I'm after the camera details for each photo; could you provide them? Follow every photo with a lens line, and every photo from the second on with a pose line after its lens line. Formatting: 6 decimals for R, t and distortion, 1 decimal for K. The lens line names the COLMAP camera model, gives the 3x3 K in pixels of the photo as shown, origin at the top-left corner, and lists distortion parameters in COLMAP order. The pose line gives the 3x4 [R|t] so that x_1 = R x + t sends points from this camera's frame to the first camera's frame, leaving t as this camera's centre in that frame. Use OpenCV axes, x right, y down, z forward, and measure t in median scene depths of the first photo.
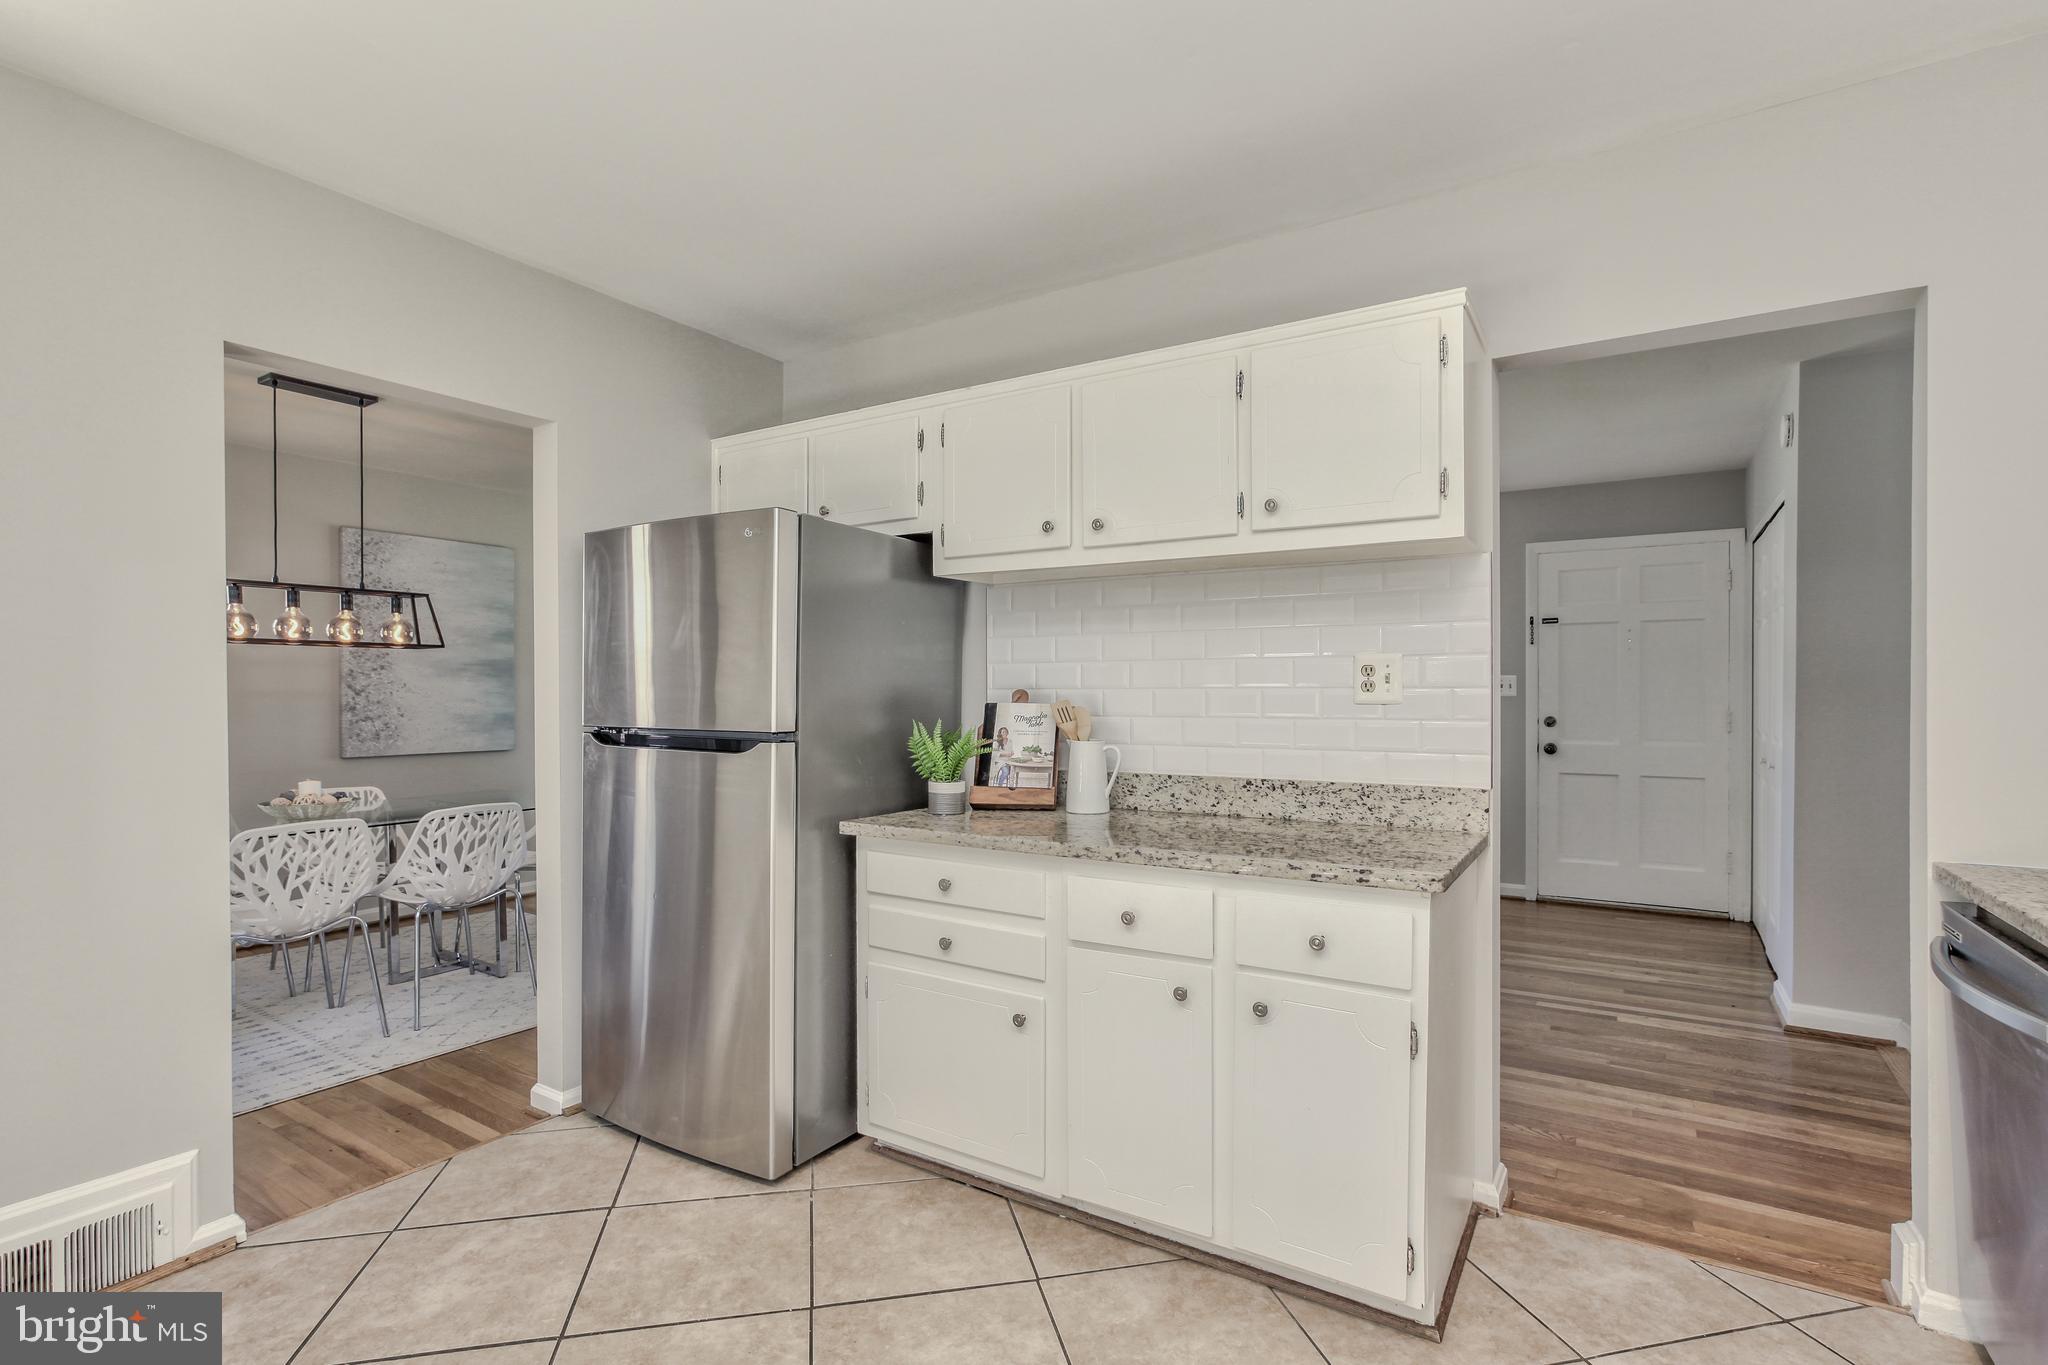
lens RADIAL K [[931.3, 0, 1032.0], [0, 931.3, 686.0], [0, 0, 1]] dist [-0.004433, 0.000655]
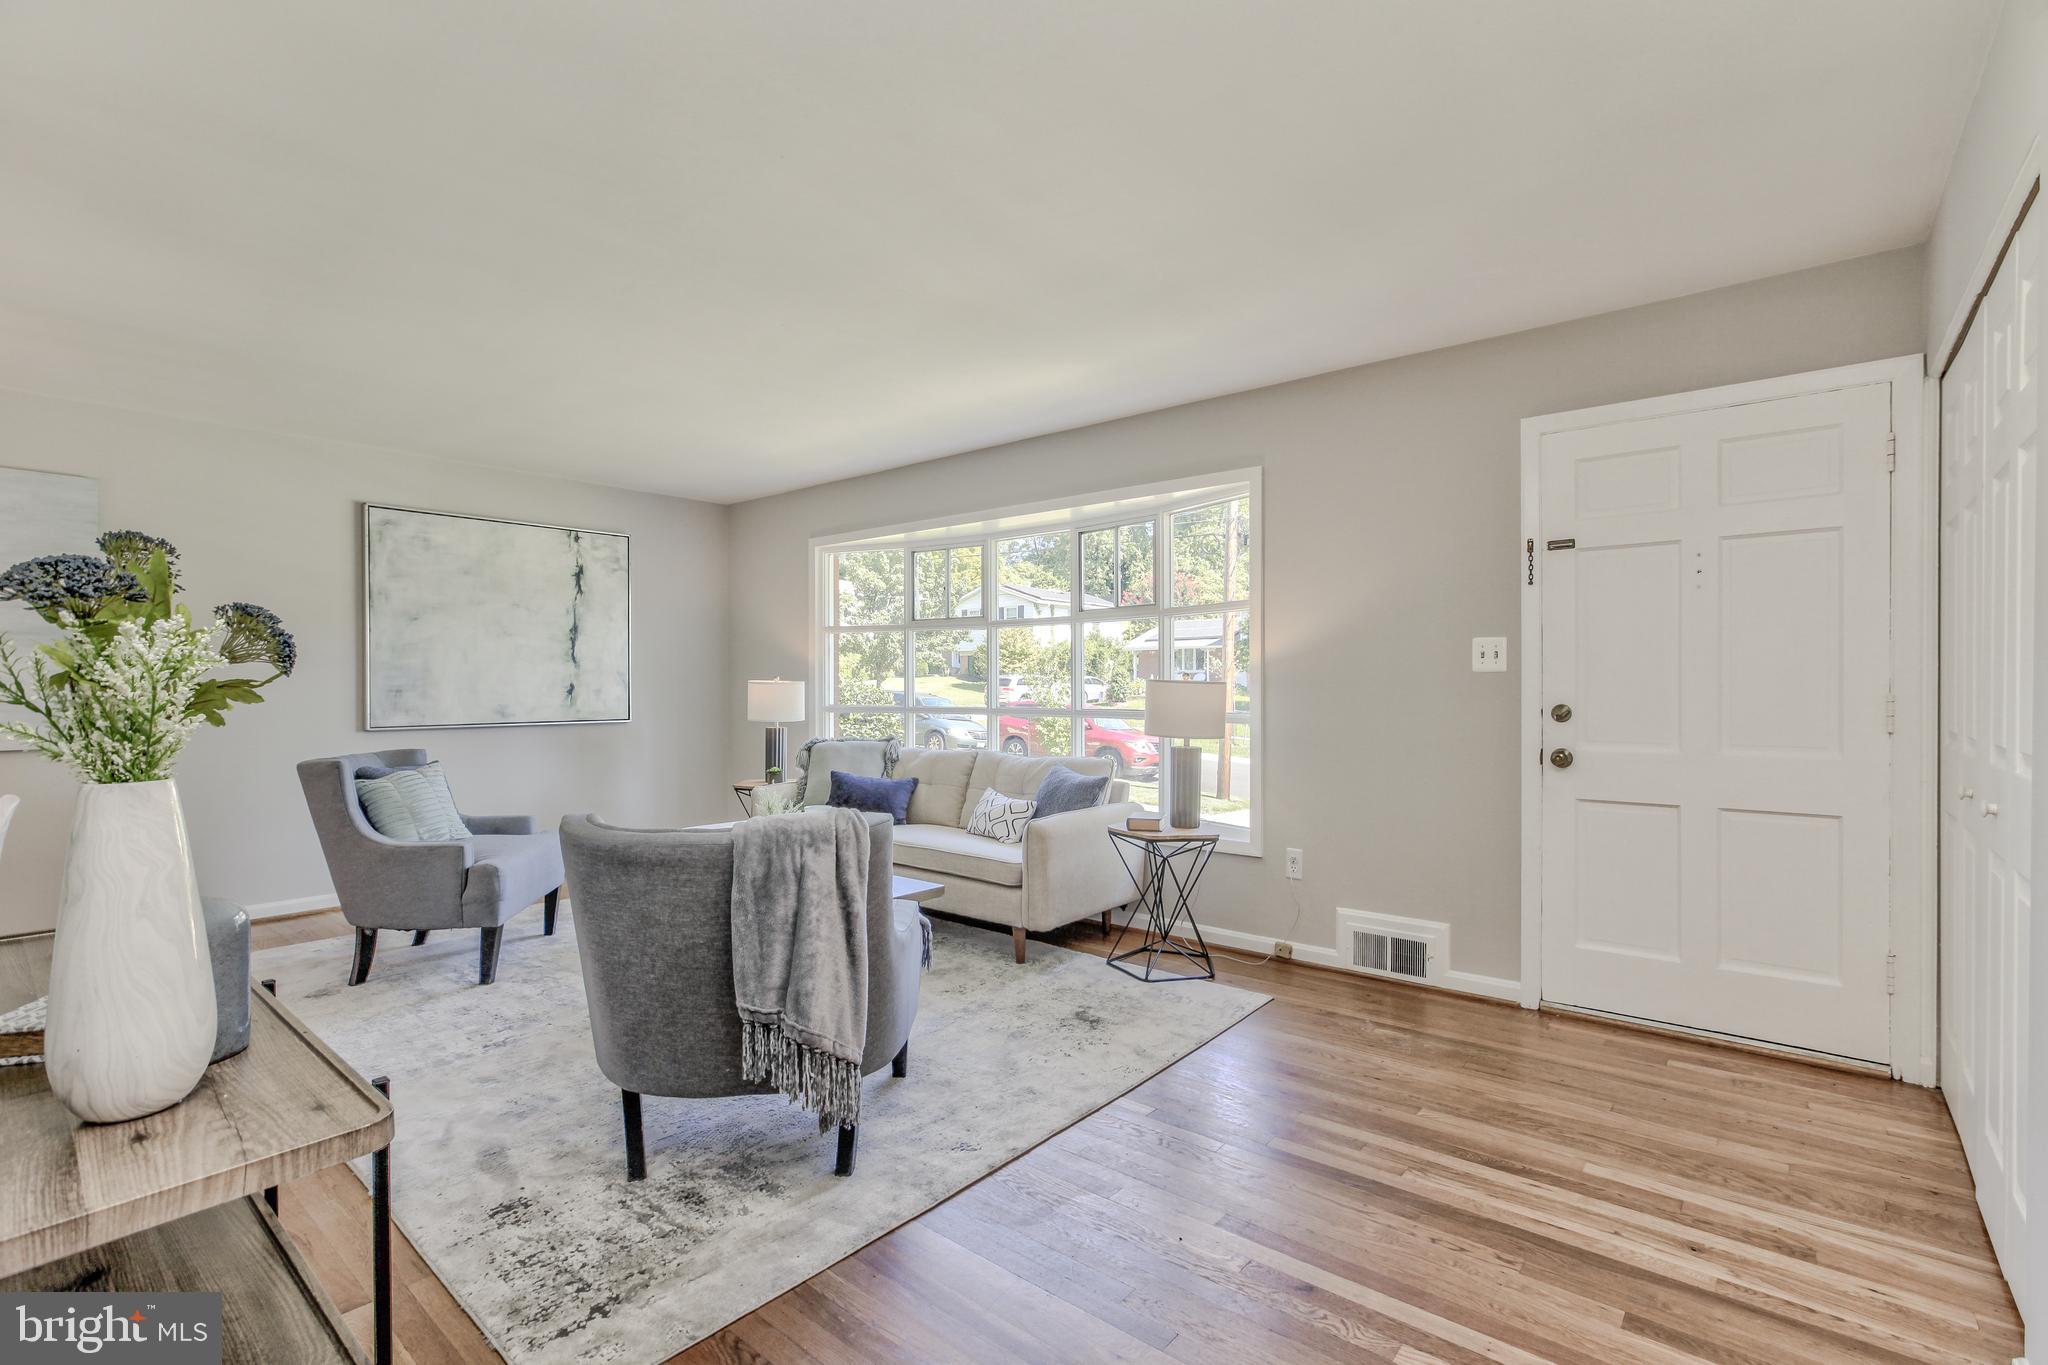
lens RADIAL K [[931.3, 0, 1007.8], [0, 931.3, 678.9], [0, 0, 1]] dist [-0.004433, 0.000655]
pose [[0.992782, -0.003184, -0.119890, 0.279841], [0.003281, 0.999994, 0.000615, 0.015094], [0.119888, -0.001004, 0.992787, 0.368971]]
